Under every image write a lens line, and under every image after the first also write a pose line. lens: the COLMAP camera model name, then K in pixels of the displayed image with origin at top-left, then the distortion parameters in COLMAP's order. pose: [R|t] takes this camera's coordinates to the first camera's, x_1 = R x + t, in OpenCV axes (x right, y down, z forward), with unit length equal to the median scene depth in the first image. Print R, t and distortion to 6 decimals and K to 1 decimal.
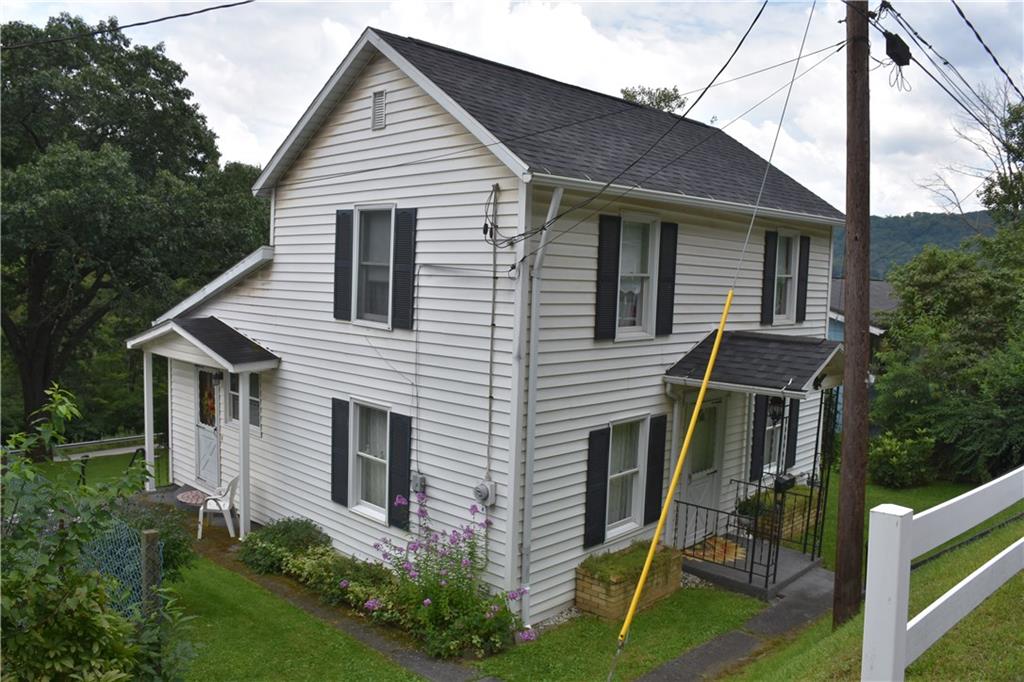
lens RADIAL K [[811.6, 0, 509.0], [0, 811.6, 342.2], [0, 0, 1]] dist [-0.132922, 0.079218]
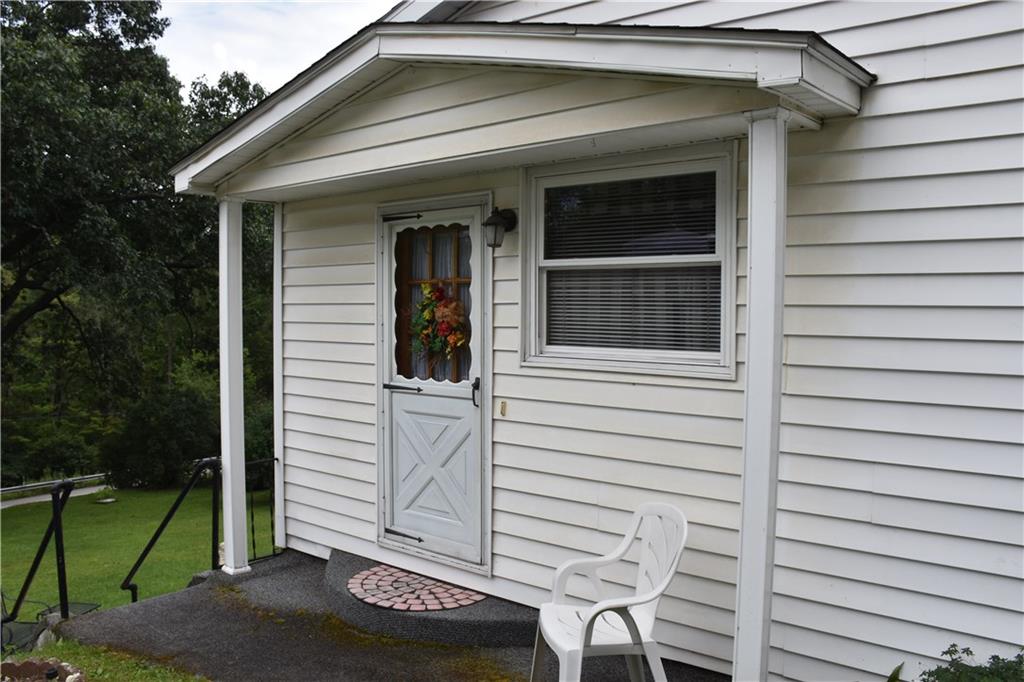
lens RADIAL K [[811.6, 0, 514.9], [0, 811.6, 338.8], [0, 0, 1]] dist [-0.132922, 0.079218]
pose [[0.995055, -0.026662, 0.095682, -0.358316], [0.030849, 0.998618, -0.042546, 0.097618], [-0.094415, 0.045287, 0.994502, 0.610056]]
